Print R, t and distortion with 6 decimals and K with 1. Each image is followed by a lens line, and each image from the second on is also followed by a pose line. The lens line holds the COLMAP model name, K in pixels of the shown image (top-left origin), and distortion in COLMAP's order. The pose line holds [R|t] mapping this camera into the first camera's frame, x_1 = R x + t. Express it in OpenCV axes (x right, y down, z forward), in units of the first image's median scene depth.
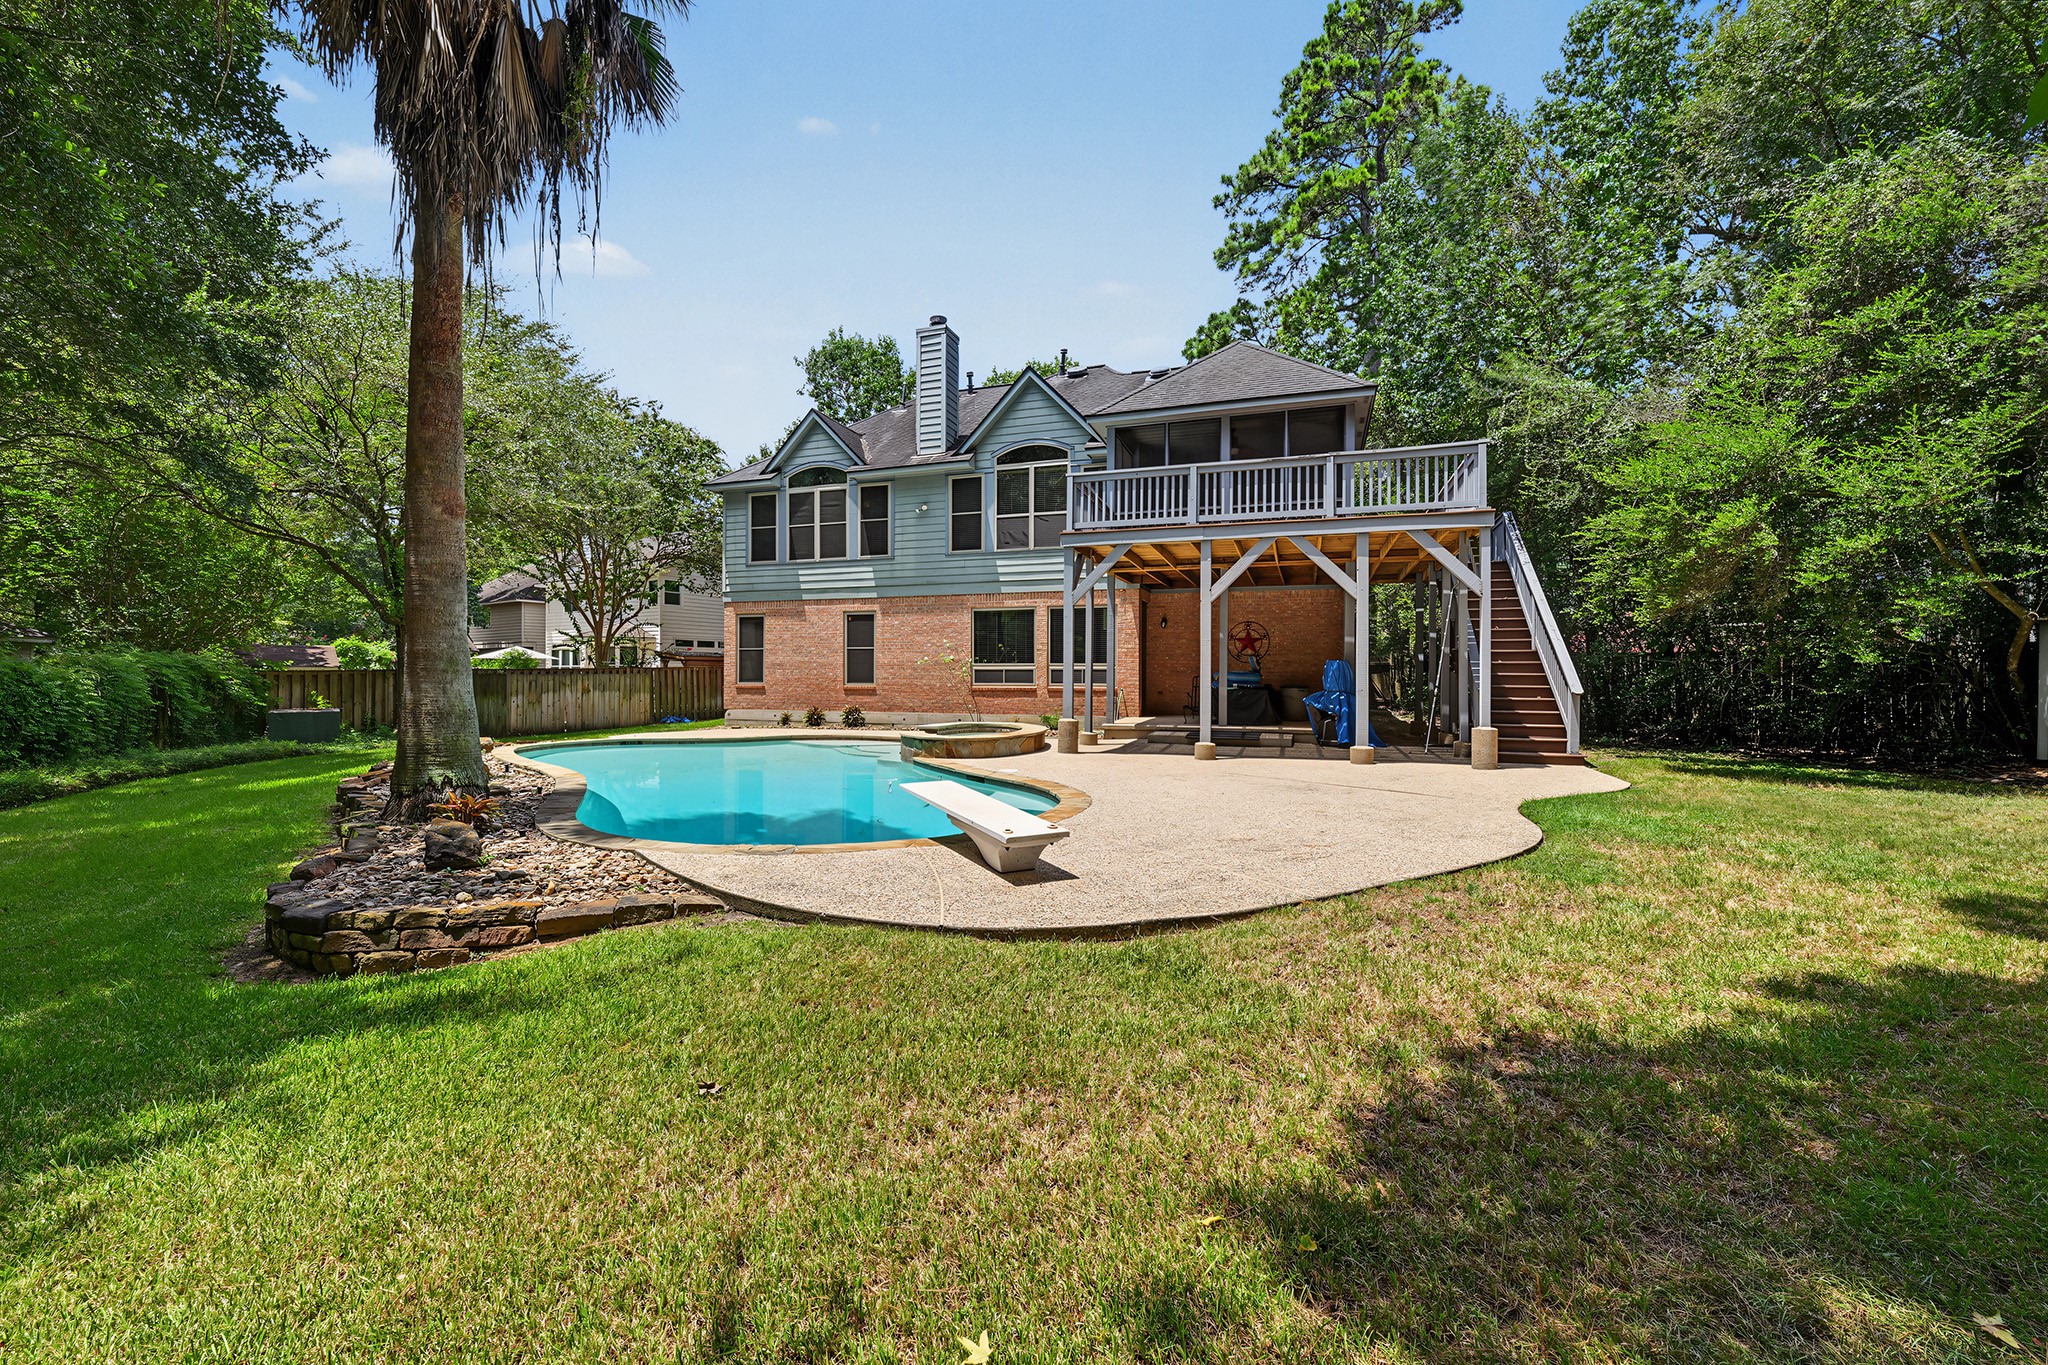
lens RADIAL K [[821.8, 0, 1024.0], [0, 821.8, 682.5], [0, 0, 1]] dist [0.000362, 0.000000]
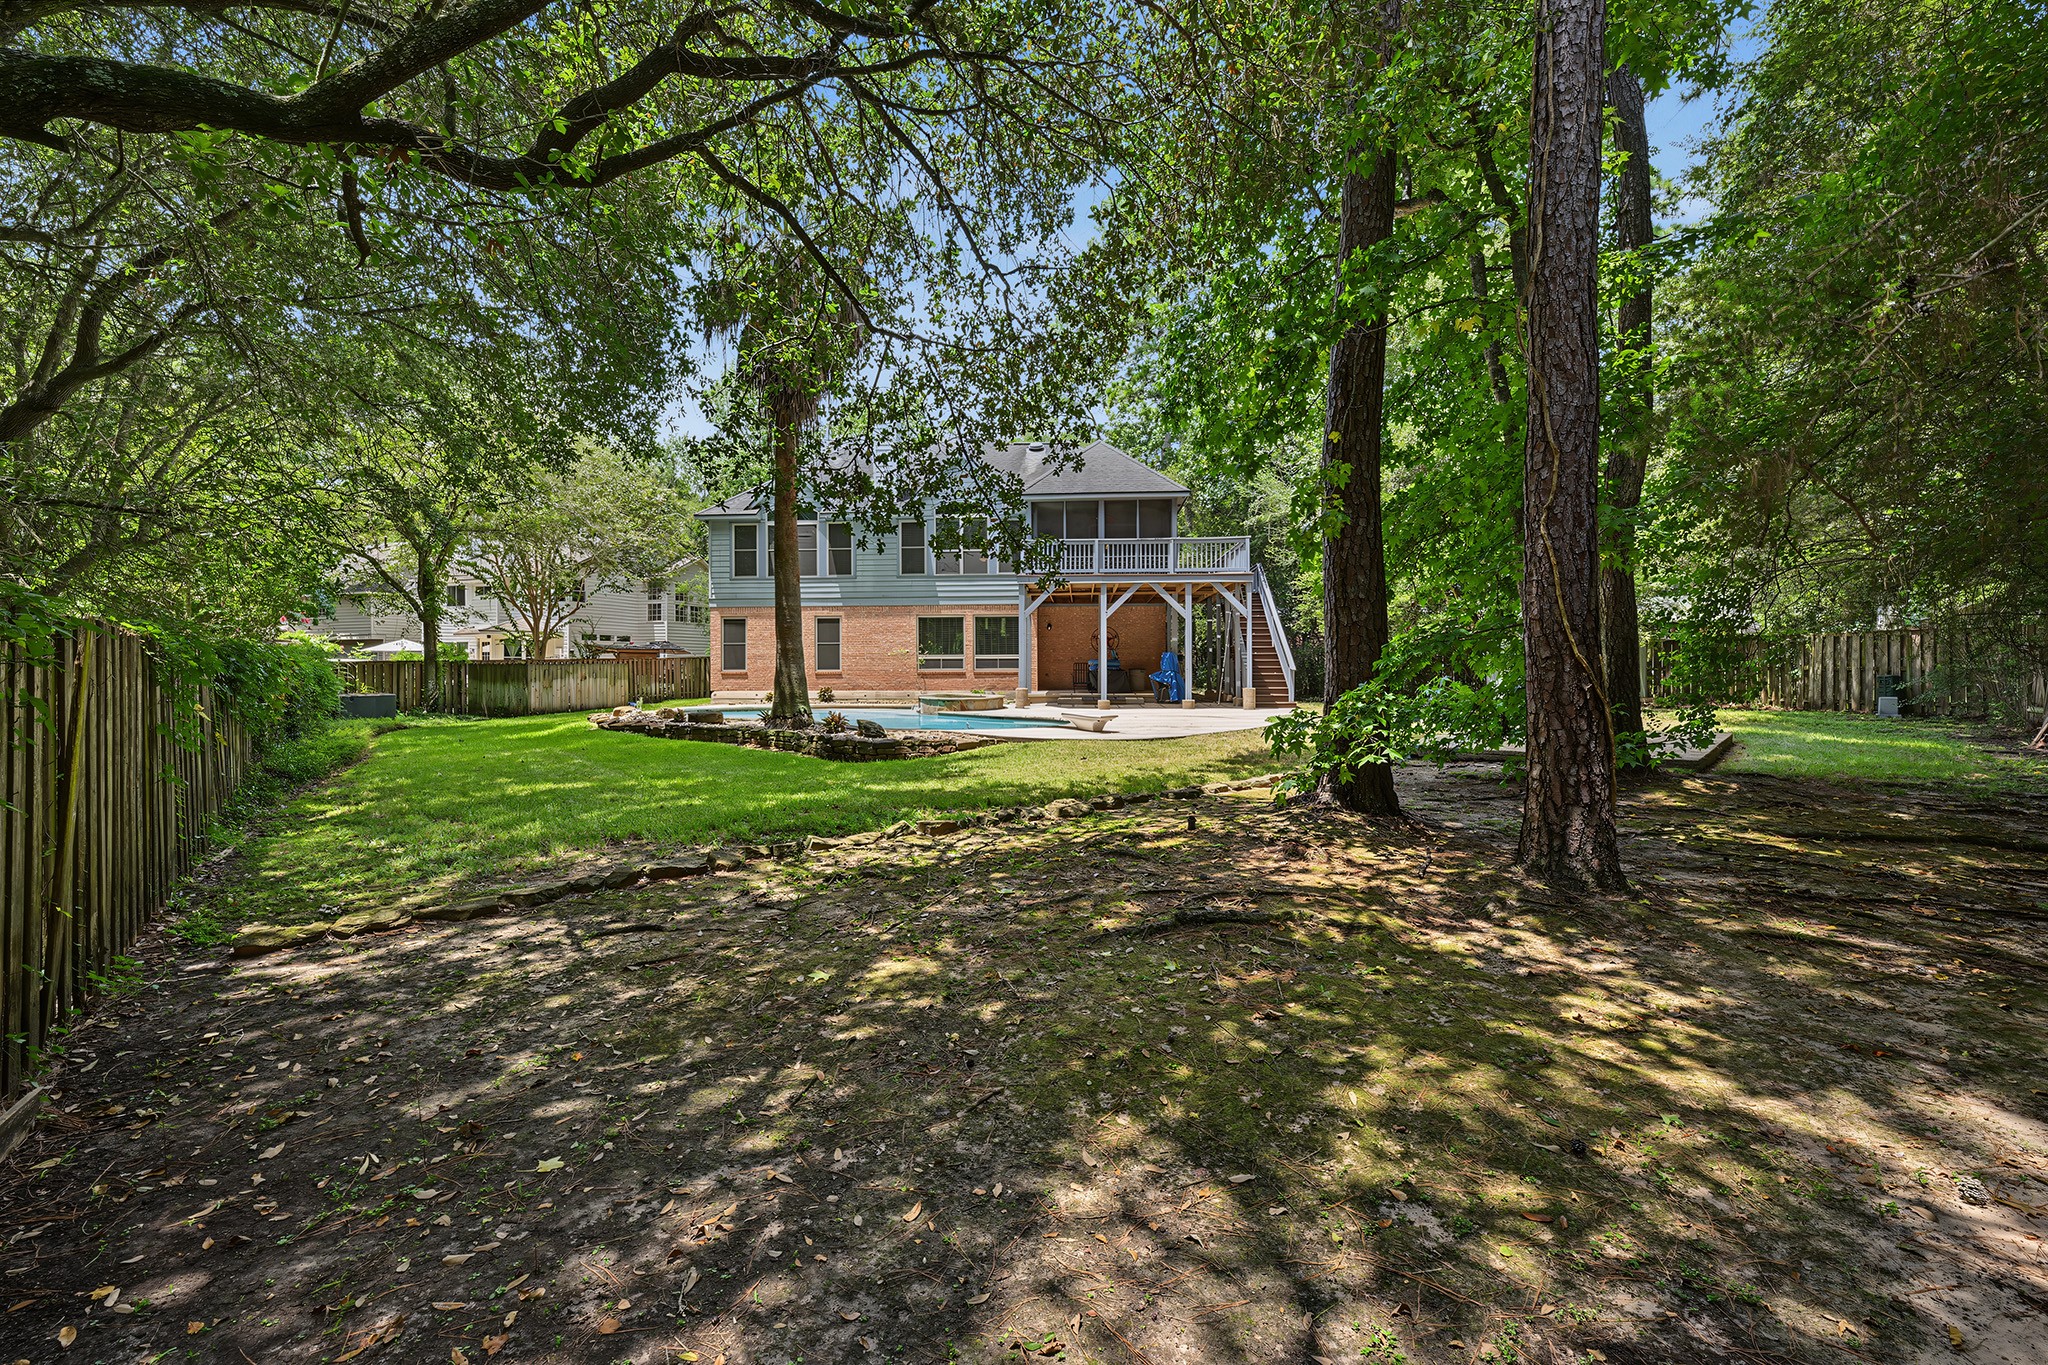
lens RADIAL K [[821.8, 0, 1024.0], [0, 821.8, 682.5], [0, 0, 1]] dist [0.000362, 0.000000]
pose [[0.967991, -0.009974, 0.250788, -0.246829], [0.007397, 0.999910, 0.011214, 0.010247], [-0.250877, -0.008999, 0.967977, -0.416092]]
